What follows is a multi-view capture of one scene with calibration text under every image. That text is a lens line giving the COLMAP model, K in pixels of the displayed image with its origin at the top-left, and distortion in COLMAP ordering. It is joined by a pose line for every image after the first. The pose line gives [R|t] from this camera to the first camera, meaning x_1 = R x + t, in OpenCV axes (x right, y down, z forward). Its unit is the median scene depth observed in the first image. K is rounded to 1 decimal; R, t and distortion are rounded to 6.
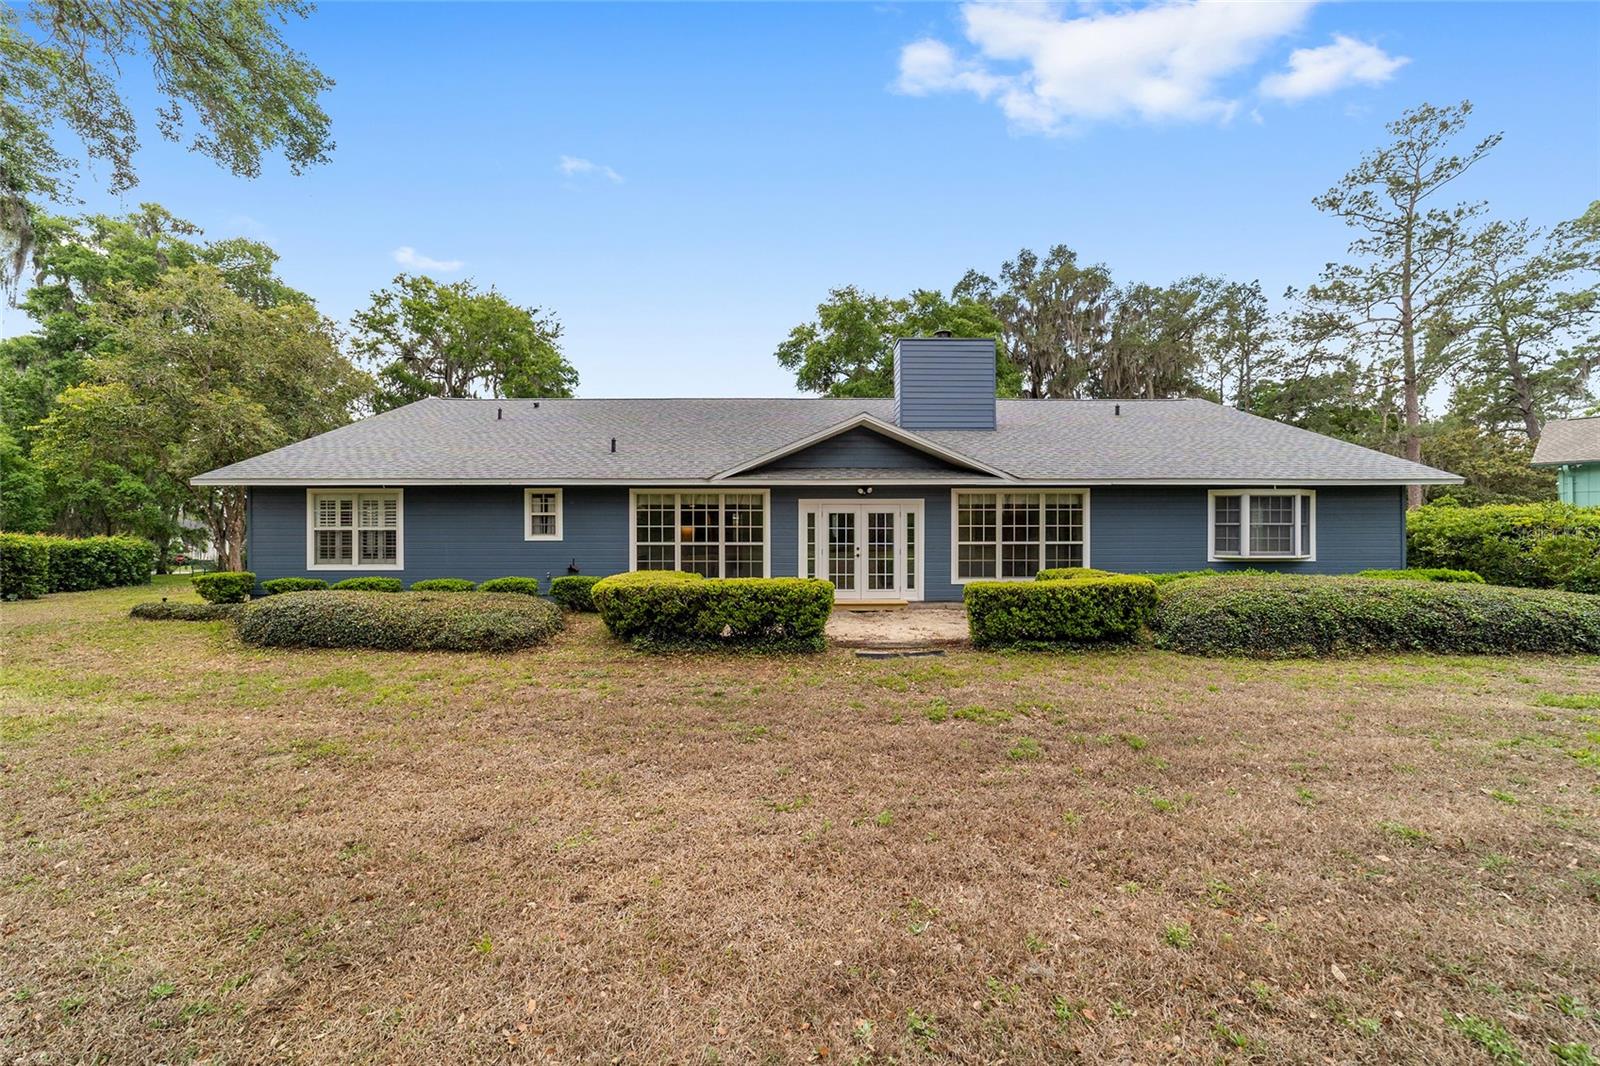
lens RADIAL K [[604.1, 0, 792.2], [0, 604.1, 529.8], [0, 0, 1]] dist [-0.019423, 0.008677]
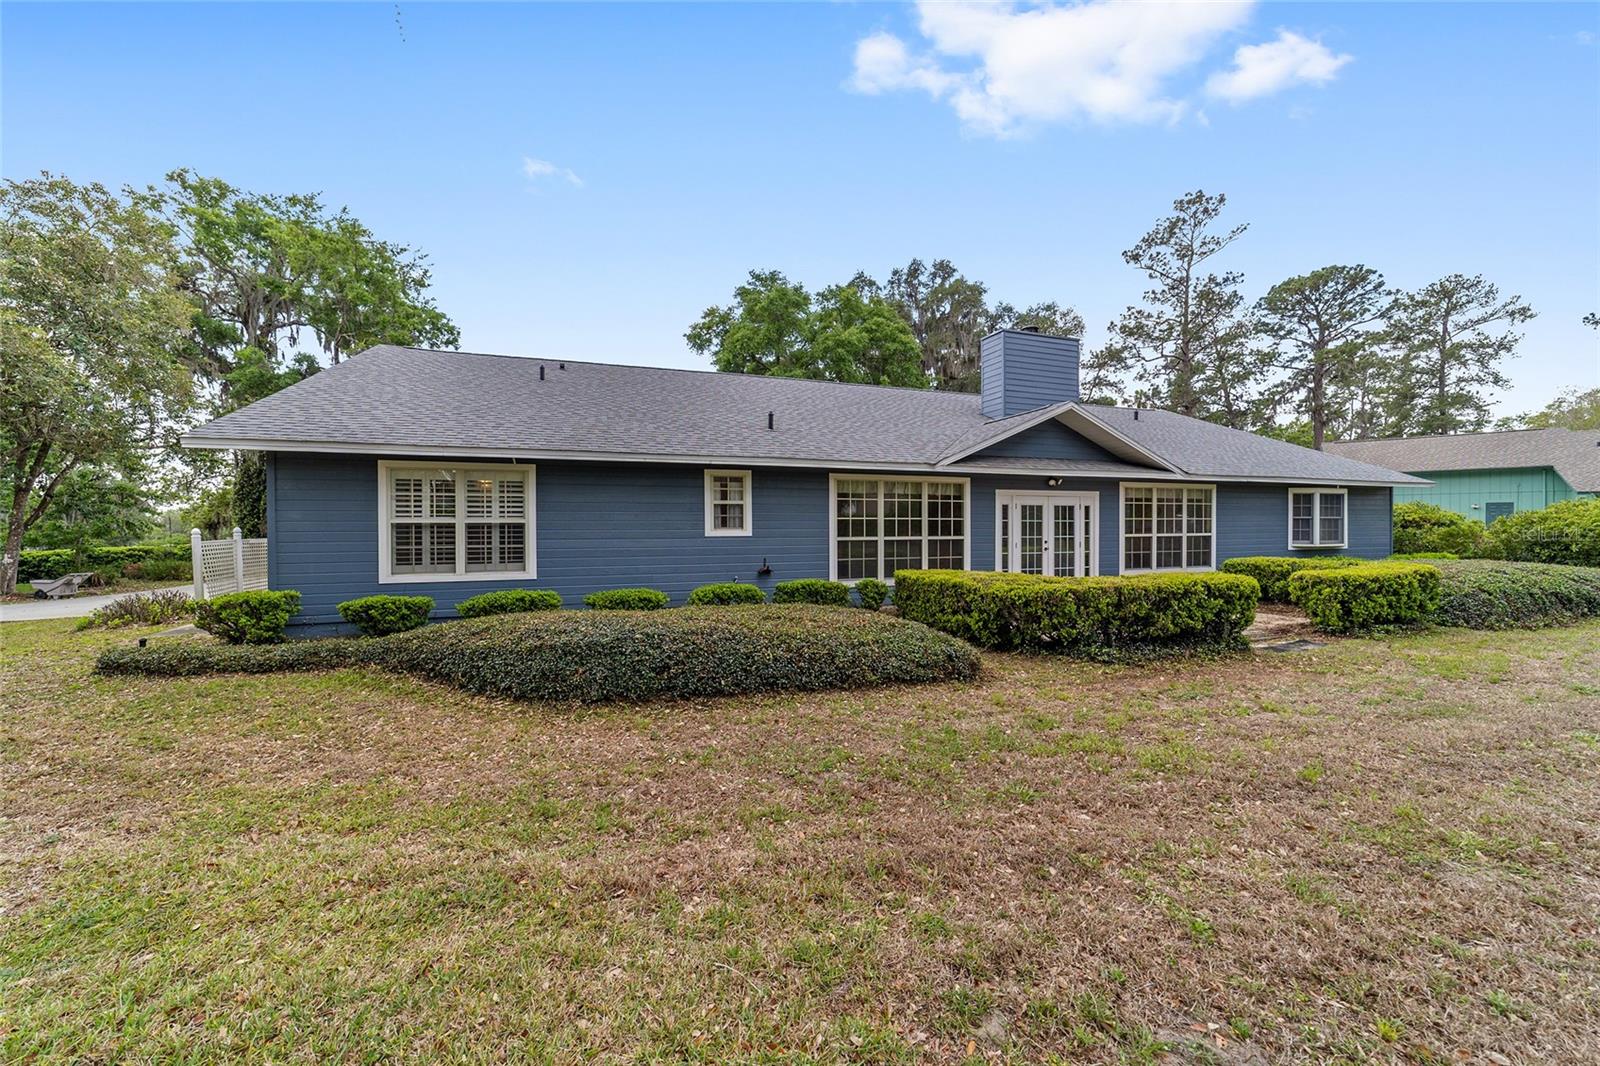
lens RADIAL K [[612.1, 0, 799.5], [0, 612.1, 527.6], [0, 0, 1]] dist [-0.019517, 0.008797]
pose [[0.943551, -0.002541, 0.331219, -0.583620], [0.002135, 0.999996, 0.001592, 0.005678], [-0.331221, -0.000795, 0.943553, 0.210922]]
